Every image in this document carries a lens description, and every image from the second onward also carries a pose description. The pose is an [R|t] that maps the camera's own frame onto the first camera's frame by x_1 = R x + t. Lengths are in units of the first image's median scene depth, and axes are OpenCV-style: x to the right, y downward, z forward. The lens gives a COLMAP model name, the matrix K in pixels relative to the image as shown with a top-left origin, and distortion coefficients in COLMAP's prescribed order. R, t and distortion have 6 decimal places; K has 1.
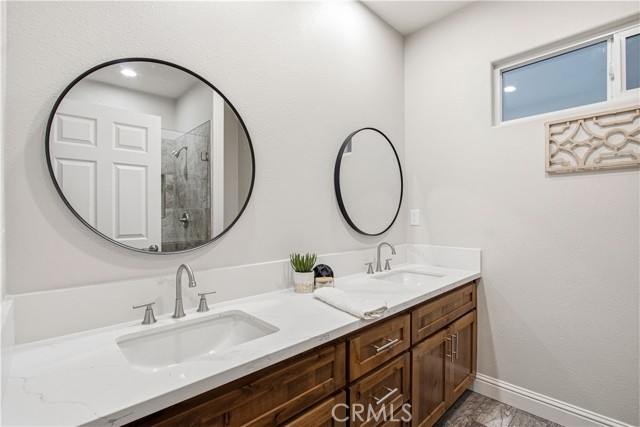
lens RADIAL K [[298.7, 0, 316.1], [0, 298.7, 217.0], [0, 0, 1]] dist [-0.014550, 0.001431]
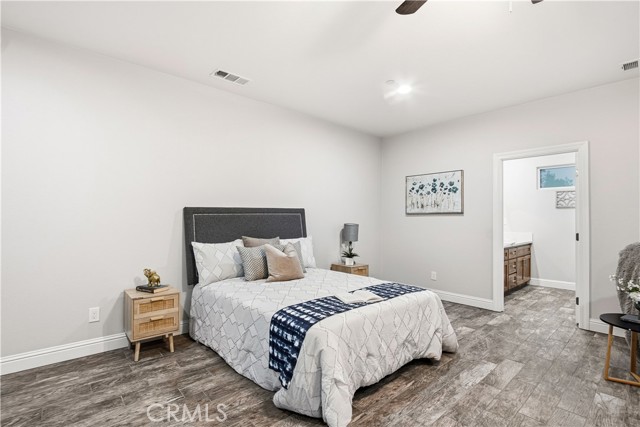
lens RADIAL K [[298.7, 0, 318.1], [0, 298.7, 216.3], [0, 0, 1]] dist [-0.014550, 0.001431]
pose [[0.997647, 0.004280, -0.068432, -1.442672], [-0.004769, 0.999964, -0.006984, -0.025009], [0.068399, 0.007294, 0.997631, -2.190078]]
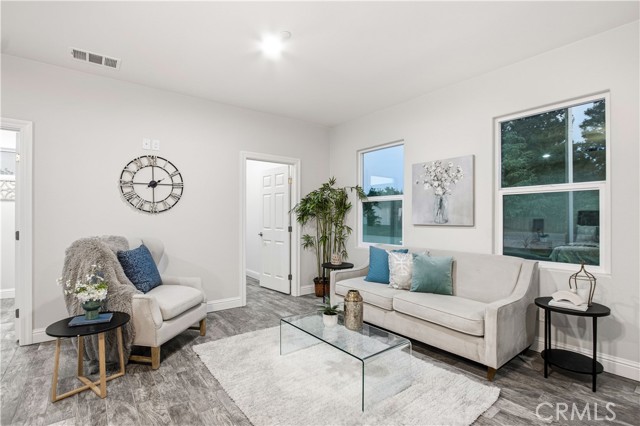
lens RADIAL K [[298.7, 0, 318.6], [0, 298.7, 212.8], [0, 0, 1]] dist [-0.014550, 0.001431]
pose [[0.123792, 0.006616, 0.992286, -1.262430], [-0.002683, 0.999976, -0.006332, -0.031043], [-0.992305, -0.001879, 0.123807, -1.958043]]
